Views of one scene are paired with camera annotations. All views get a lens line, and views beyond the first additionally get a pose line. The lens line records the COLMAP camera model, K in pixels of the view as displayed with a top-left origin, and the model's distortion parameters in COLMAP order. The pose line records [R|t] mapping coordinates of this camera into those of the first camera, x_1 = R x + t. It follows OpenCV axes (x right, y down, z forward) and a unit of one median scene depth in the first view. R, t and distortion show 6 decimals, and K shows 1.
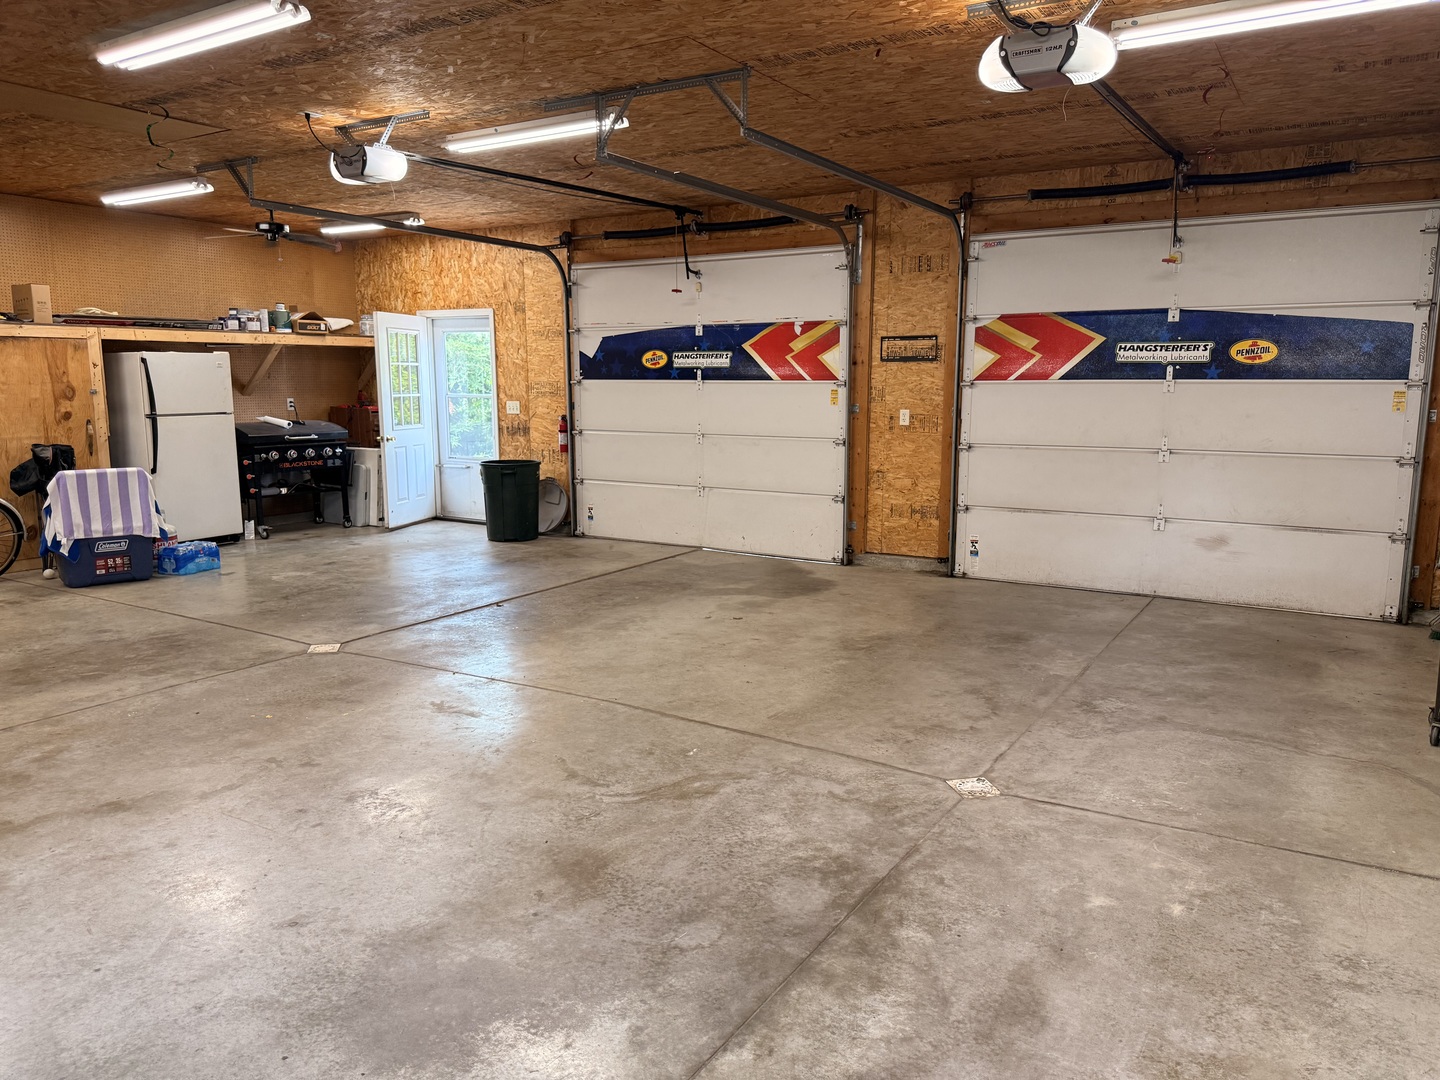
lens RADIAL K [[1014.2, 0, 723.9], [0, 1014.2, 550.6], [0, 0, 1]] dist [0.060061, -0.073483]
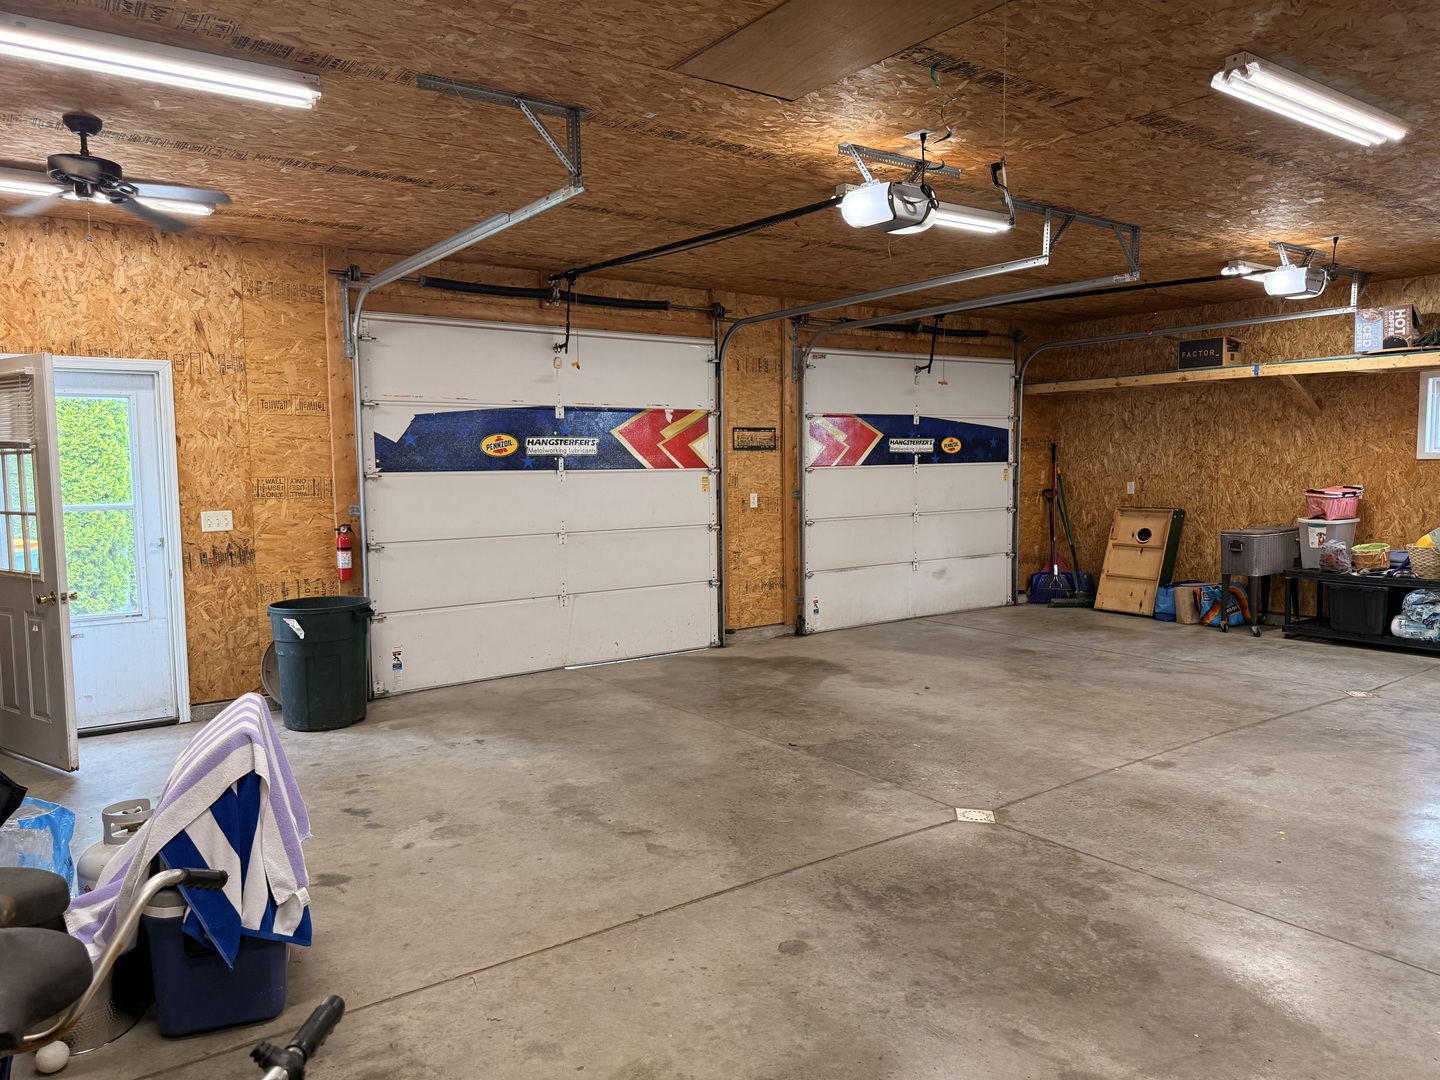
lens RADIAL K [[1014.2, 0, 732.8], [0, 1014.2, 528.6], [0, 0, 1]] dist [0.060061, -0.073483]
pose [[0.367664, -0.067608, 0.927498, -0.834971], [0.166914, 0.985955, 0.005704, -0.110014], [-0.914857, 0.152715, 0.373785, 0.611416]]
